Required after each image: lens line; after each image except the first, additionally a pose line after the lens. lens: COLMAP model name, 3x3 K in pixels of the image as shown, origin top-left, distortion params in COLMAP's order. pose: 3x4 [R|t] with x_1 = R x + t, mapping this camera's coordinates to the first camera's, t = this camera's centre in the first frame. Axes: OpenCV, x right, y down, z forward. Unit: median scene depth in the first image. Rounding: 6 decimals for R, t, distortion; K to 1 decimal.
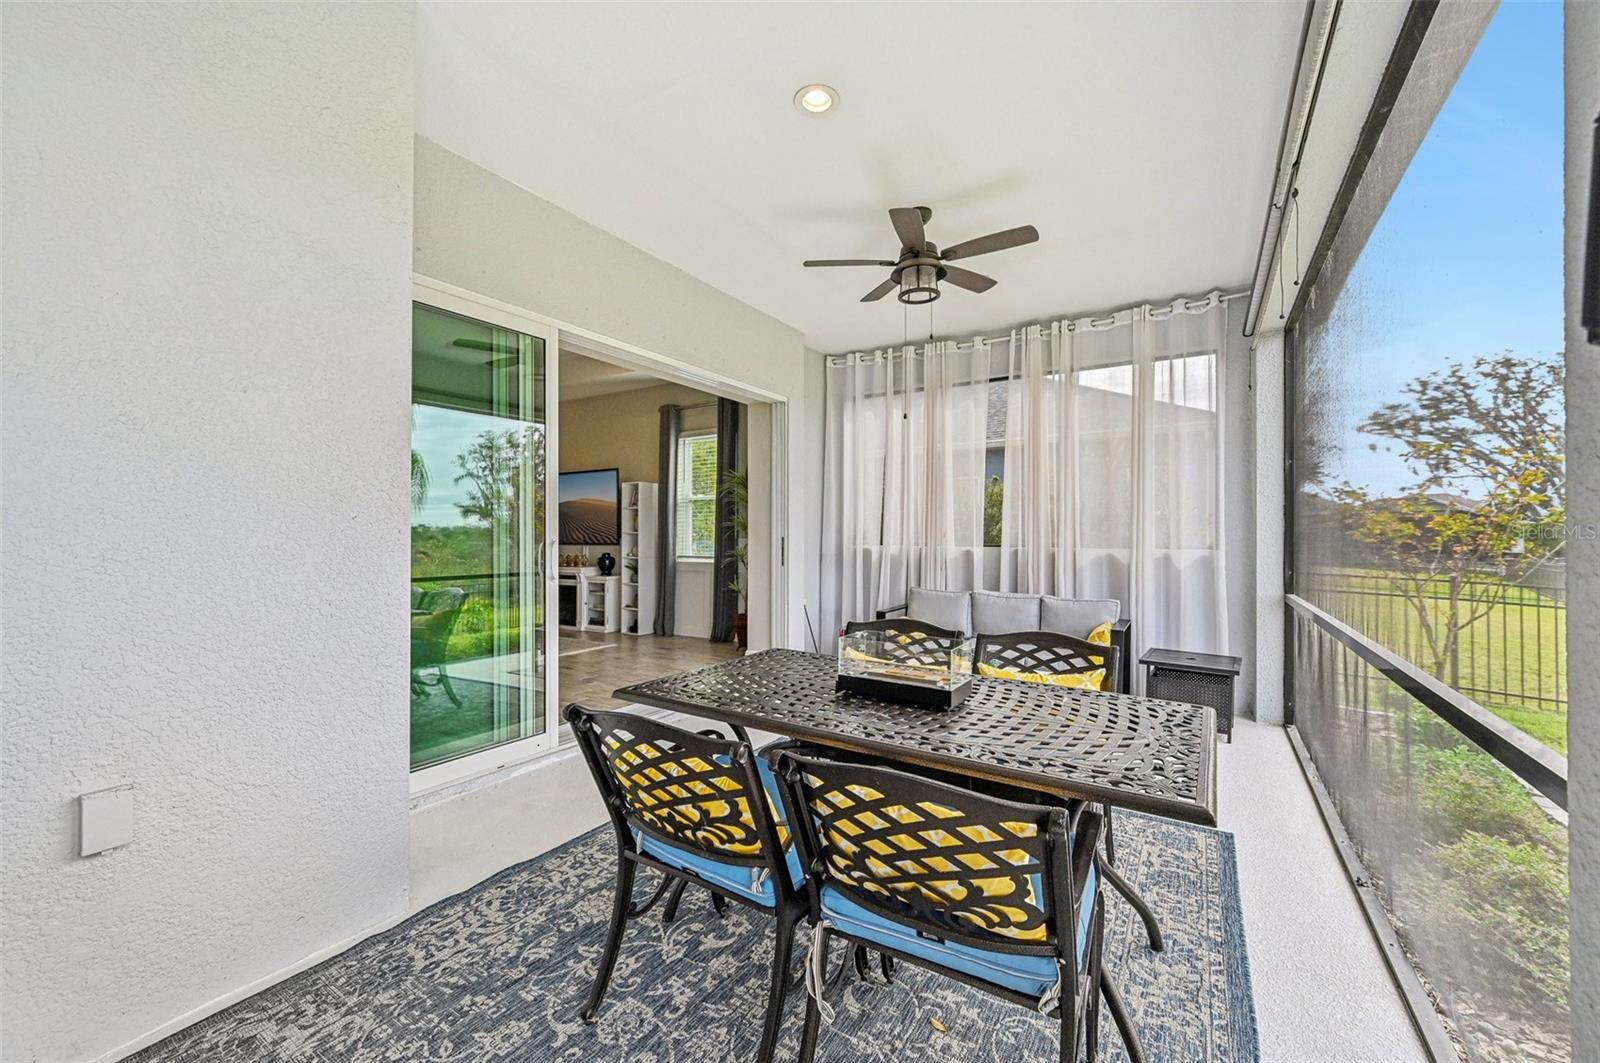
lens RADIAL K [[641.6, 0, 794.2], [0, 641.6, 536.0], [0, 0, 1]] dist [-0.000162, -0.000020]
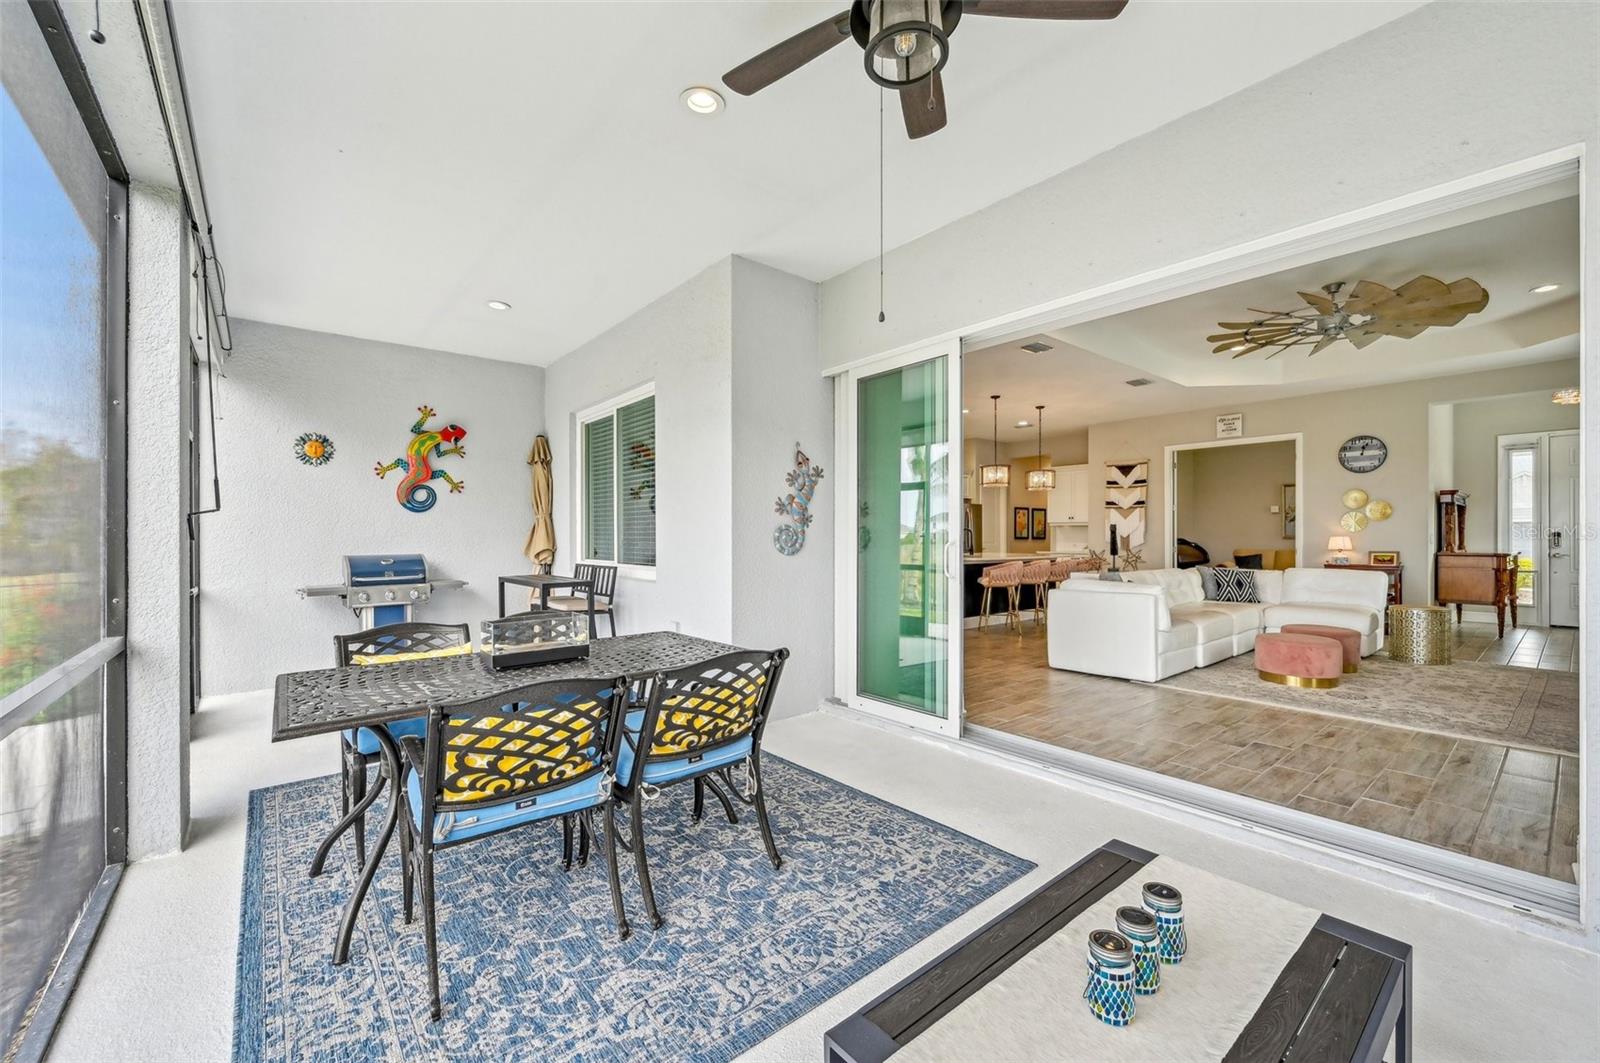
lens RADIAL K [[641.6, 0, 794.2], [0, 641.6, 536.0], [0, 0, 1]] dist [-0.000162, -0.000020]
pose [[-0.315340, -0.001628, -0.948978, 0.722998], [-0.005311, 0.999986, 0.000049, 0.000199], [0.948964, 0.005055, -0.315344, 1.112955]]
